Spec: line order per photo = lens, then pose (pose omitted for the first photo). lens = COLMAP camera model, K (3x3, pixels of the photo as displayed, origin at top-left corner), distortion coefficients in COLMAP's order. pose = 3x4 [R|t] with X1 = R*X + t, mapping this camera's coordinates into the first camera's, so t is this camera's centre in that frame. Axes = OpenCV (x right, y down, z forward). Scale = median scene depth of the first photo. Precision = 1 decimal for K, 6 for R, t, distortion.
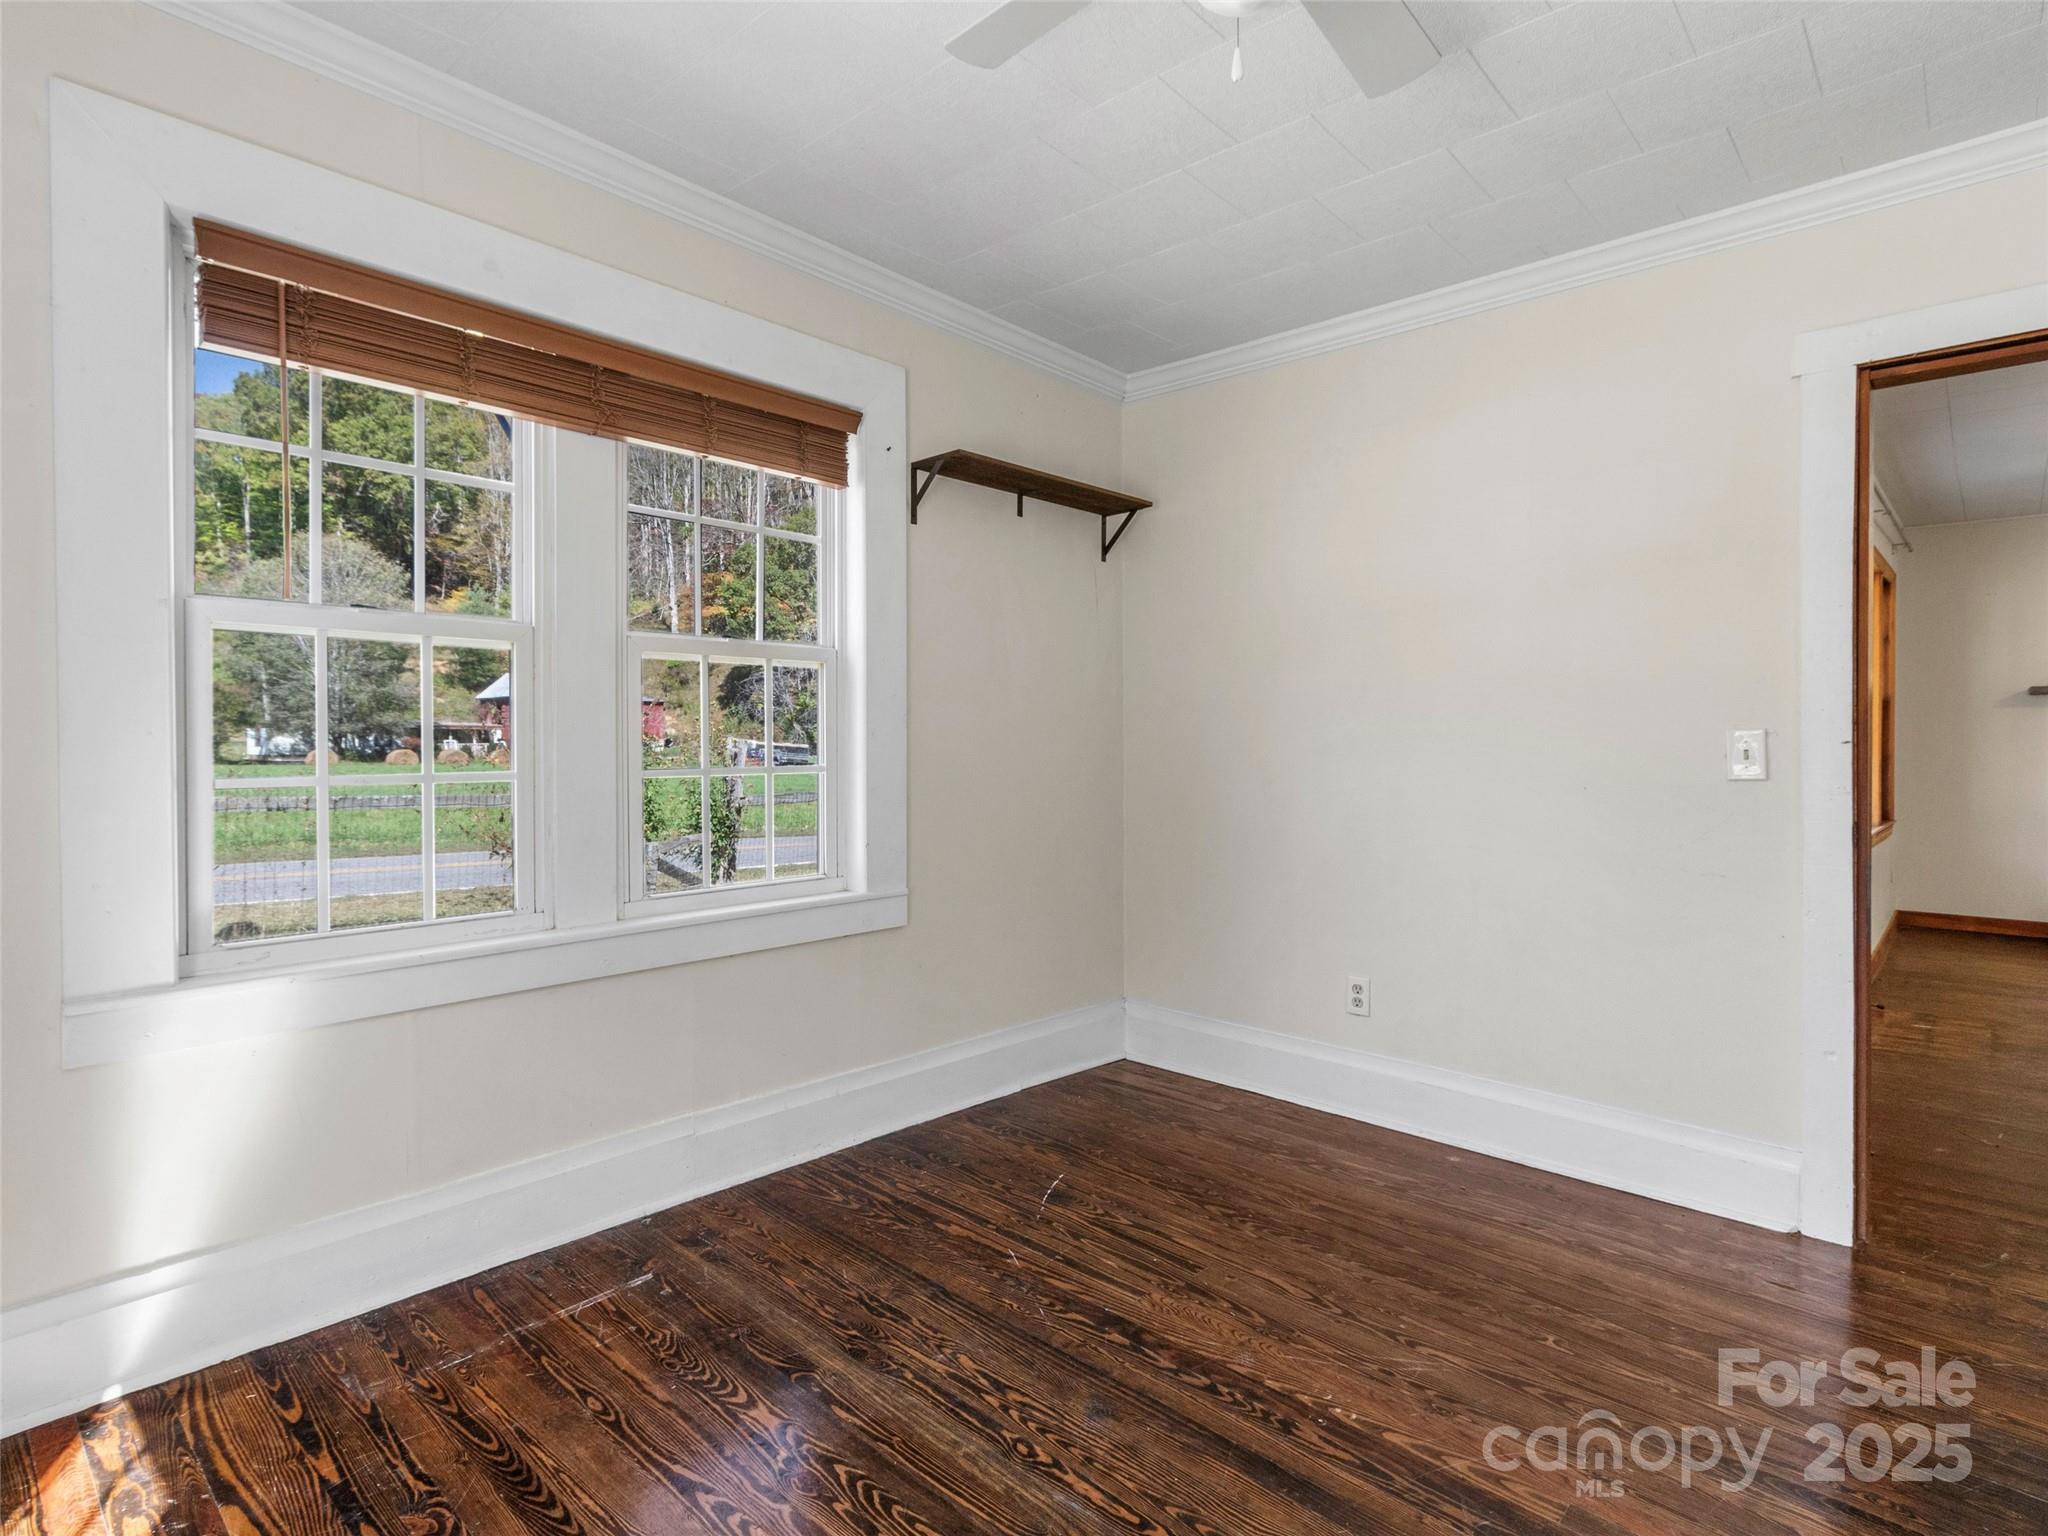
lens RADIAL K [[1050.0, 0, 1011.6], [0, 1050.0, 759.5], [0, 0, 1]] dist [-0.000314, -0.000855]
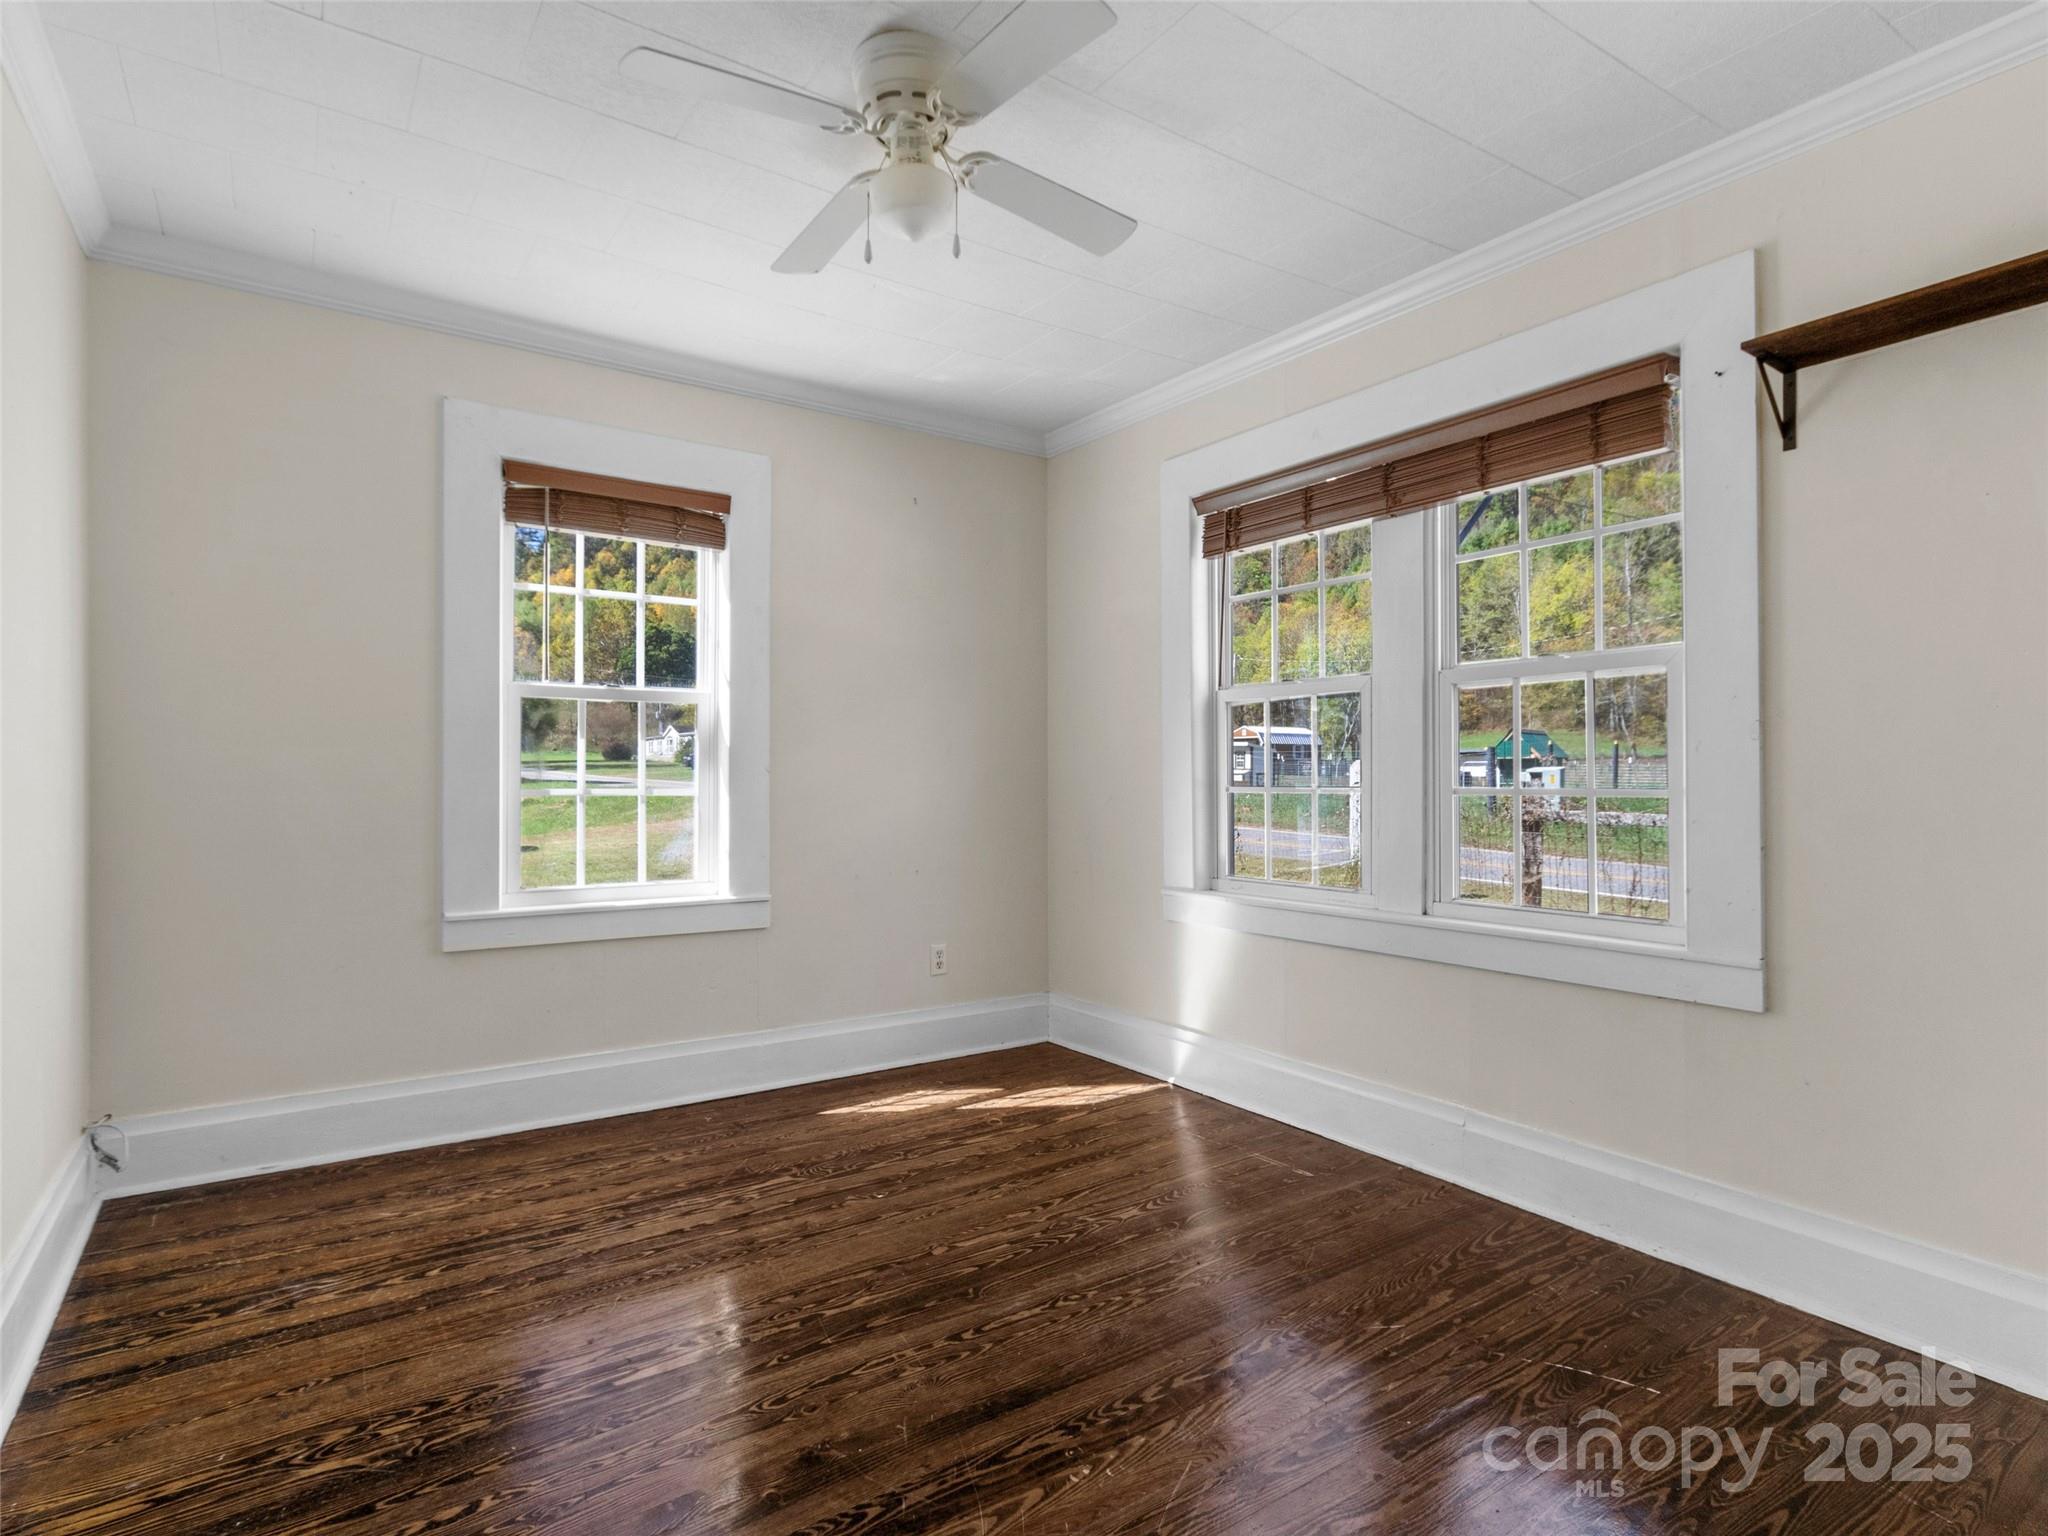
lens RADIAL K [[1050.0, 0, 1014.9], [0, 1050.0, 768.2], [0, 0, 1]] dist [-0.000314, -0.000855]
pose [[-0.212992, -0.007870, -0.977022, 1.046547], [-0.016583, 0.999853, -0.004439, 0.001785], [0.976913, 0.015256, -0.213091, 0.952321]]
